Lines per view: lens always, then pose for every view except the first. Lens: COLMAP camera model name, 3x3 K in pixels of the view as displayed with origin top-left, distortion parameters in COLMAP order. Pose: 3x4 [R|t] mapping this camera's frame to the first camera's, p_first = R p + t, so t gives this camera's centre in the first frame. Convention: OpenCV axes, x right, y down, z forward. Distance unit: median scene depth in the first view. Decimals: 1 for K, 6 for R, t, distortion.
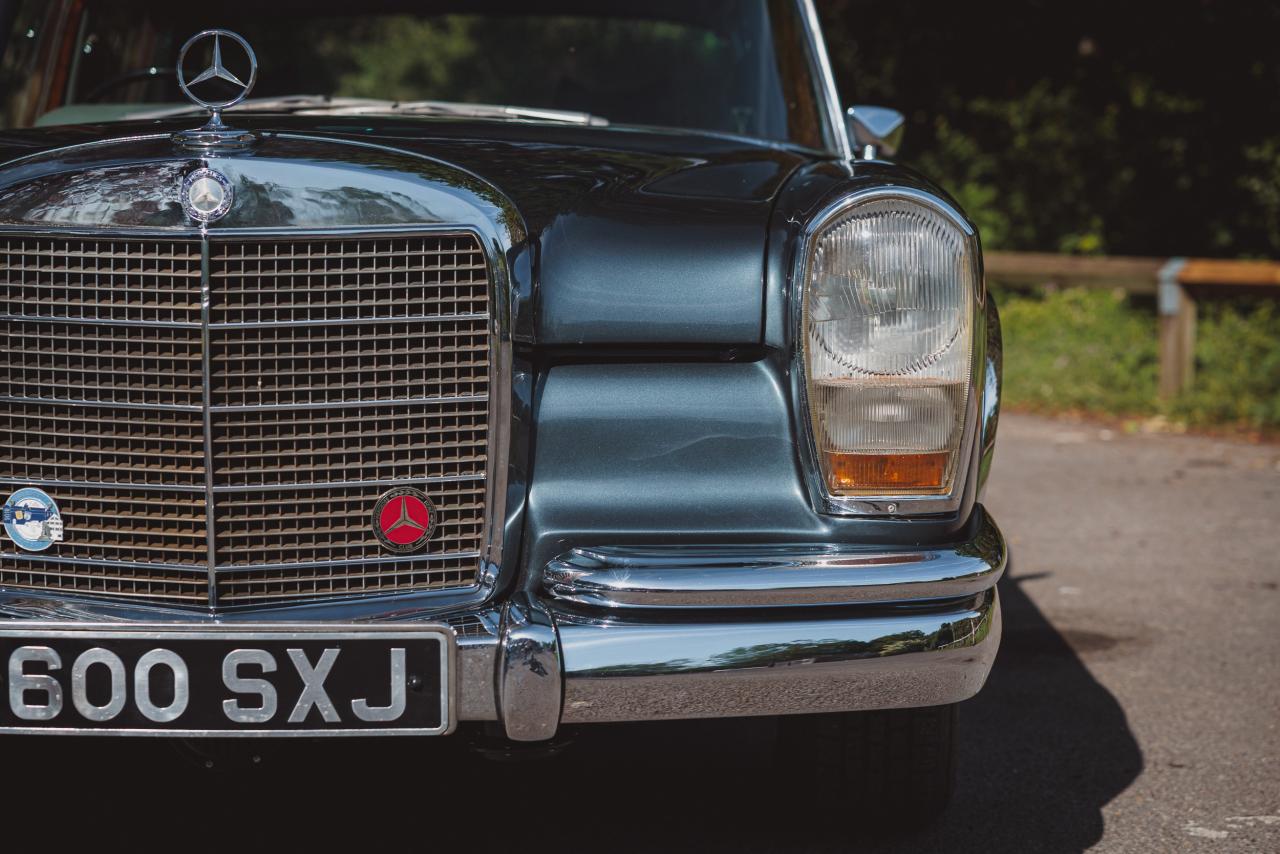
lens RADIAL K [[2852.2, 0, 628.3], [0, 2852.2, 425.8], [0, 0, 1]] dist [-0.019356, 0.000000]
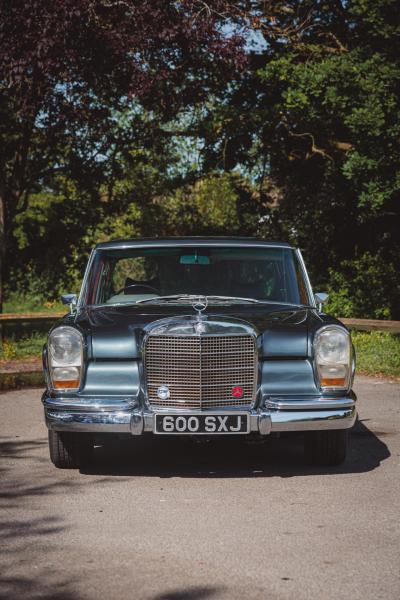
lens RADIAL K [[1187.6, 0, 201.7], [0, 1187.6, 298.7], [0, 0, 1]] dist [-0.086914, 0.000000]
pose [[0.999966, -0.007562, 0.003159, -0.148353], [0.007774, 0.997268, -0.073458, 0.022494], [-0.002595, 0.073480, 0.997293, -1.103823]]
